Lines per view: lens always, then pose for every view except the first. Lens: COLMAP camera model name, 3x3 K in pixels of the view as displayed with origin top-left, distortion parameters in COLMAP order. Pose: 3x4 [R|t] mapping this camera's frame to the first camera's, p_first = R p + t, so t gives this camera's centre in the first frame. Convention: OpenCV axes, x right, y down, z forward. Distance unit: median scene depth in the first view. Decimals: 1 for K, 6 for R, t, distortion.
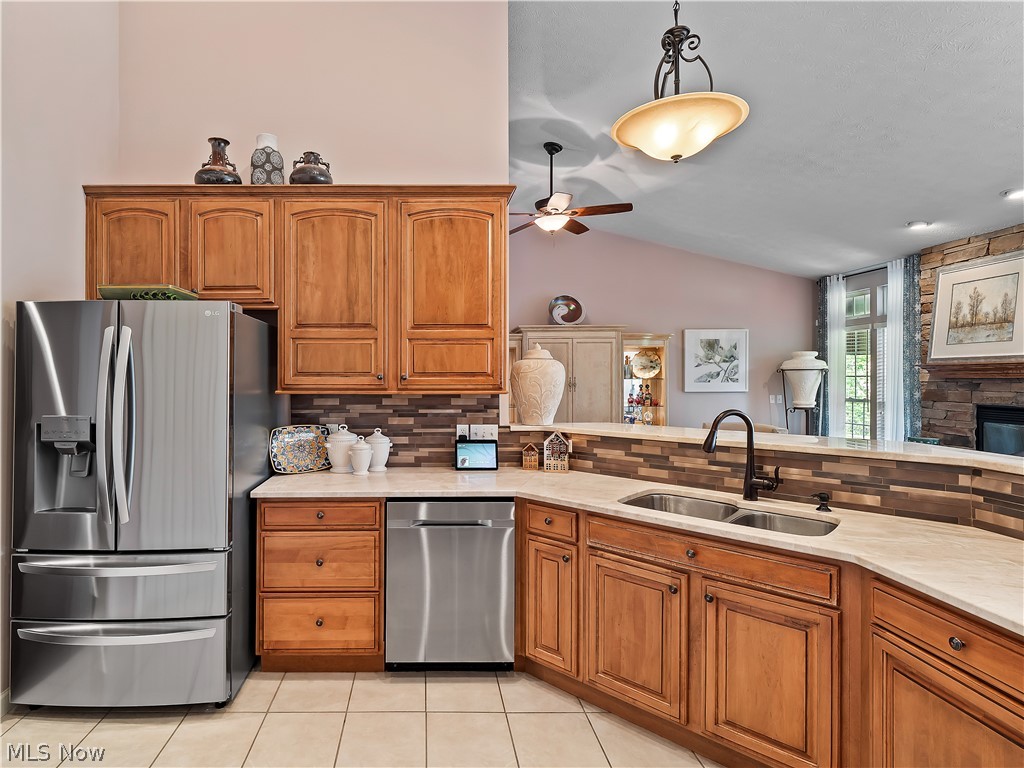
lens RADIAL K [[542.9, 0, 421.4], [0, 542.9, 373.8], [0, 0, 1]] dist [0.005350, -0.003442]
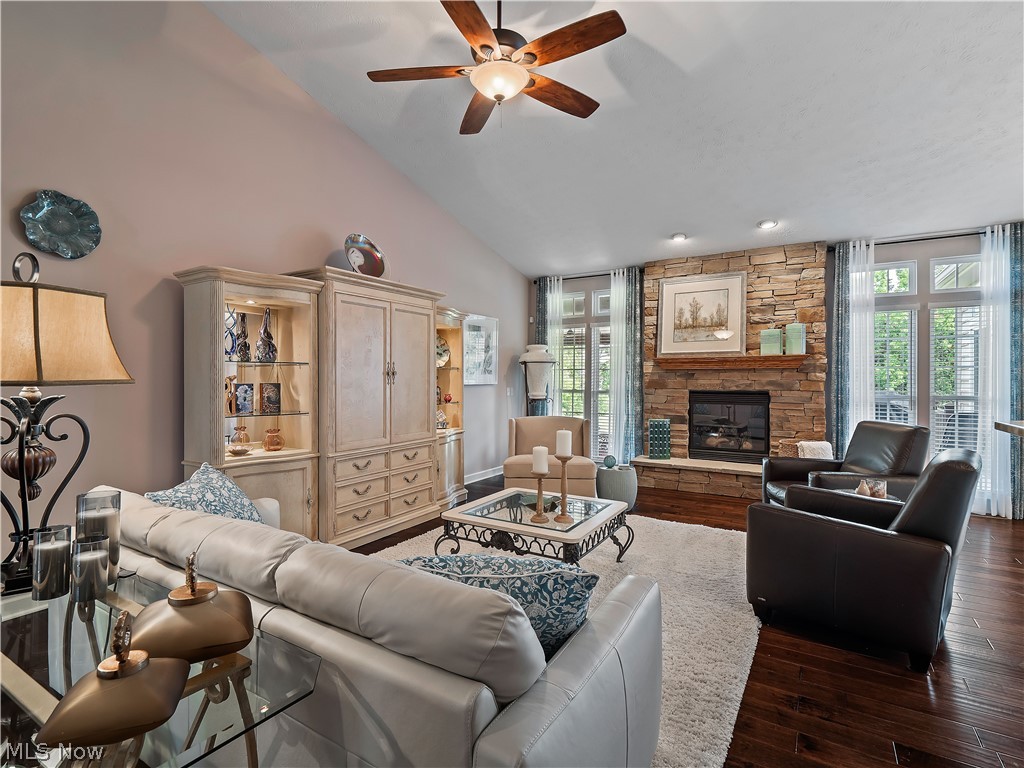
lens RADIAL K [[509.8, 0, 501.4], [0, 509.8, 380.7], [0, 0, 1]] dist [-0.001794, -0.000874]
pose [[0.526311, 0.001200, 0.850292, -0.371225], [-0.007169, 0.999970, 0.003026, 0.056194], [-0.850262, -0.007689, 0.526303, 1.238974]]
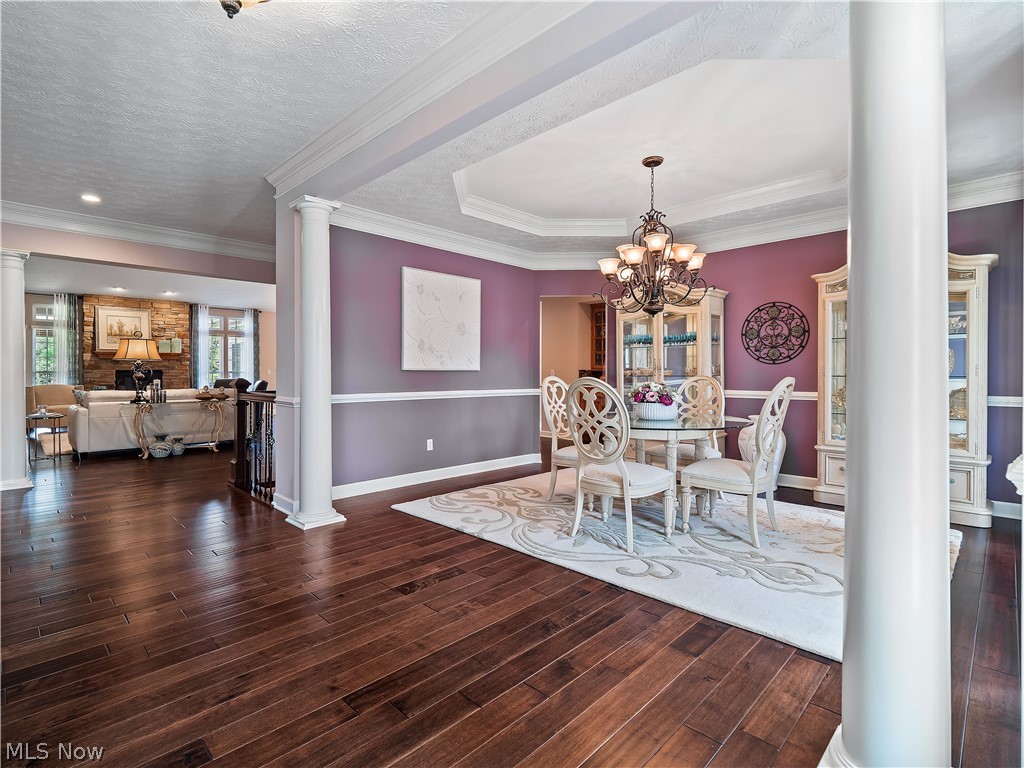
lens RADIAL K [[504.2, 0, 503.5], [0, 504.2, 375.5], [0, 0, 1]] dist [-0.003637, -0.000773]
pose [[-0.702922, -0.003396, 0.711259, -2.707147], [-0.000597, 0.999991, 0.004184, 0.115180], [-0.711266, 0.002516, -0.702918, 2.202780]]
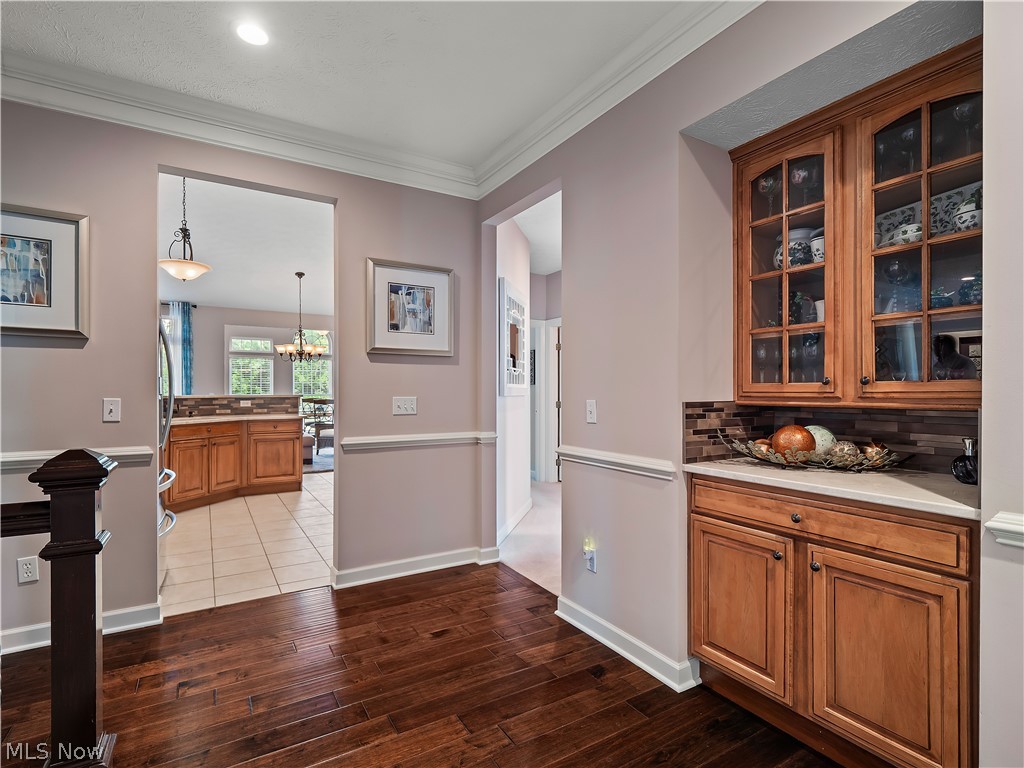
lens RADIAL K [[495.3, 0, 510.9], [0, 495.3, 388.6], [0, 0, 1]] dist [-0.002577, -0.000611]
pose [[-0.525738, 0.007384, 0.850615, -1.569130], [0.000410, 0.999964, -0.008427, 0.084791], [-0.850647, -0.004081, -0.525722, 0.639583]]
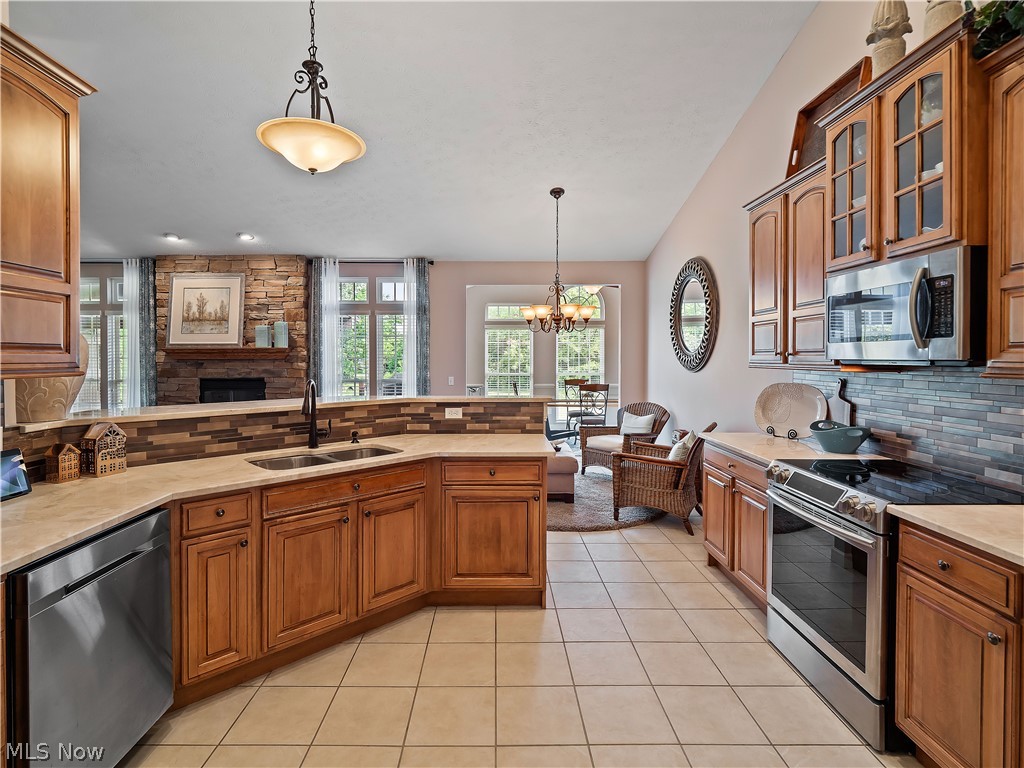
lens RADIAL K [[510.8, 0, 502.3], [0, 510.8, 365.6], [0, 0, 1]] dist [-0.000449, -0.001062]
pose [[-0.012106, -0.011084, 0.999865, -0.466919], [-0.002641, 0.999935, 0.011053, 0.013400], [-0.999923, -0.002507, -0.012135, 0.415118]]
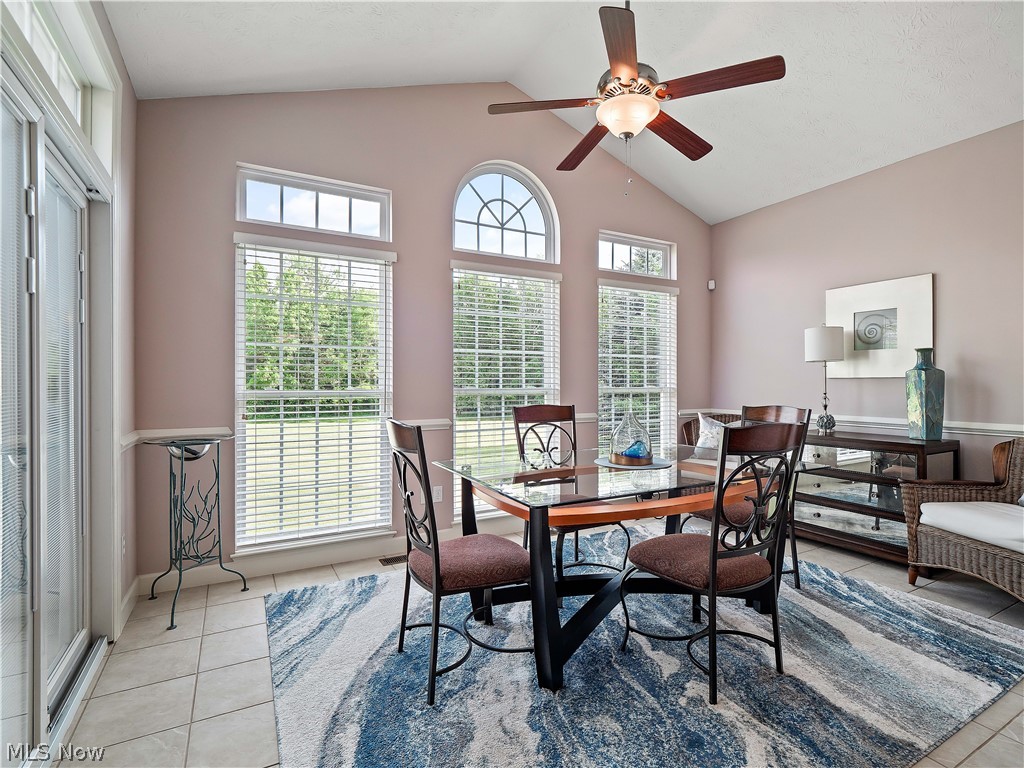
lens RADIAL K [[497.8, 0, 510.8], [0, 497.8, 383.0], [0, 0, 1]] dist [-0.001211, -0.000365]
pose [[-0.480781, 0.004324, 0.876830, 1.629341], [0.002962, 0.999990, -0.003307, 0.081887], [-0.876835, 0.001007, -0.480790, 0.477939]]
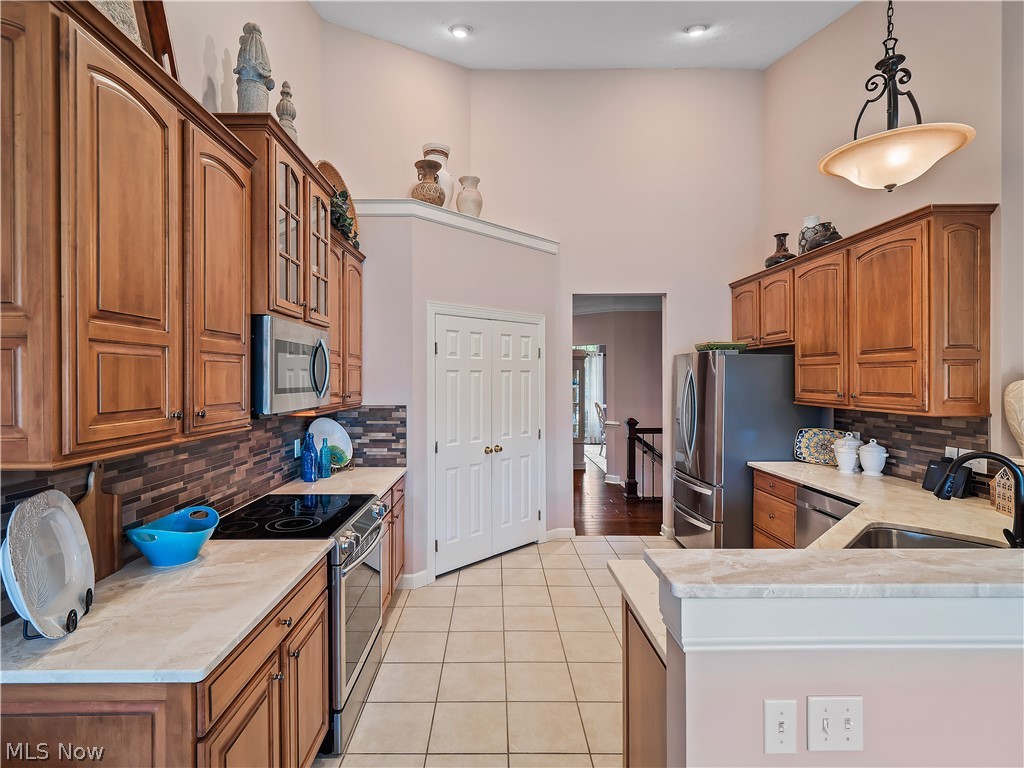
lens RADIAL K [[506.8, 0, 491.9], [0, 506.8, 380.8], [0, 0, 1]] dist [-0.002014, -0.001566]
pose [[-0.005313, 0.008424, -0.999950, 0.976196], [0.003280, 0.999959, 0.008407, -0.034389], [0.999981, -0.003235, -0.005340, 0.187786]]
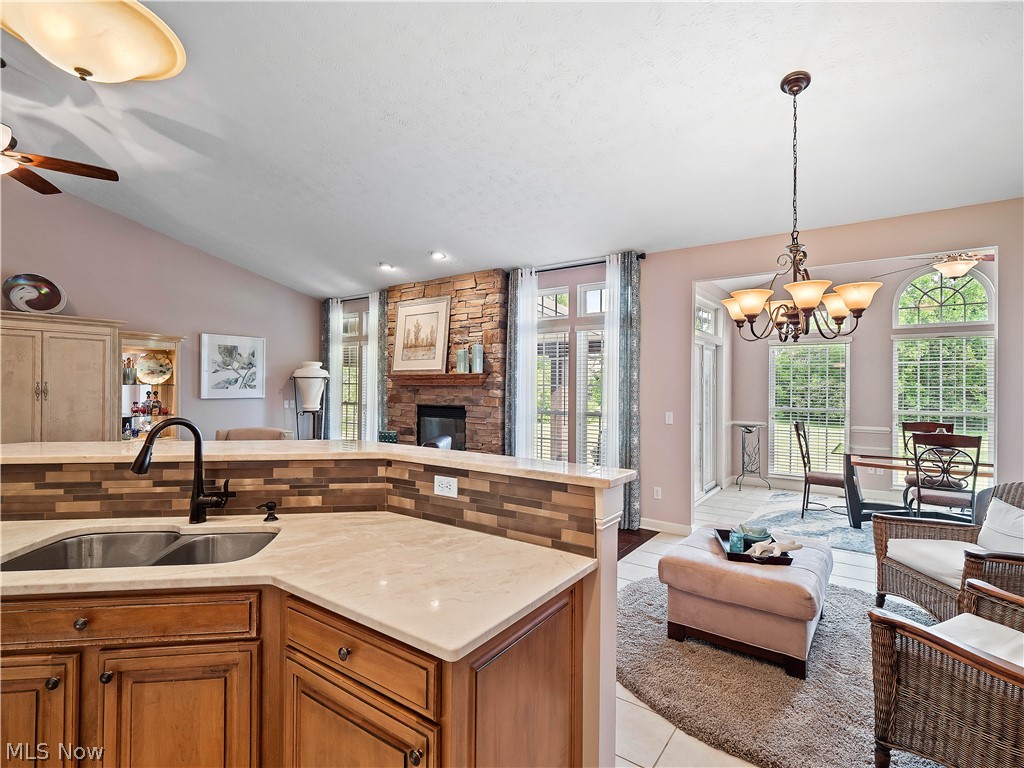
lens RADIAL K [[508.7, 0, 506.0], [0, 508.7, 383.6], [0, 0, 1]] dist [-0.000130, -0.000802]
pose [[0.585287, 0.008833, 0.810778, 0.175443], [-0.011067, 0.999935, -0.002905, 0.007737], [-0.810751, -0.007273, 0.585346, 0.102437]]
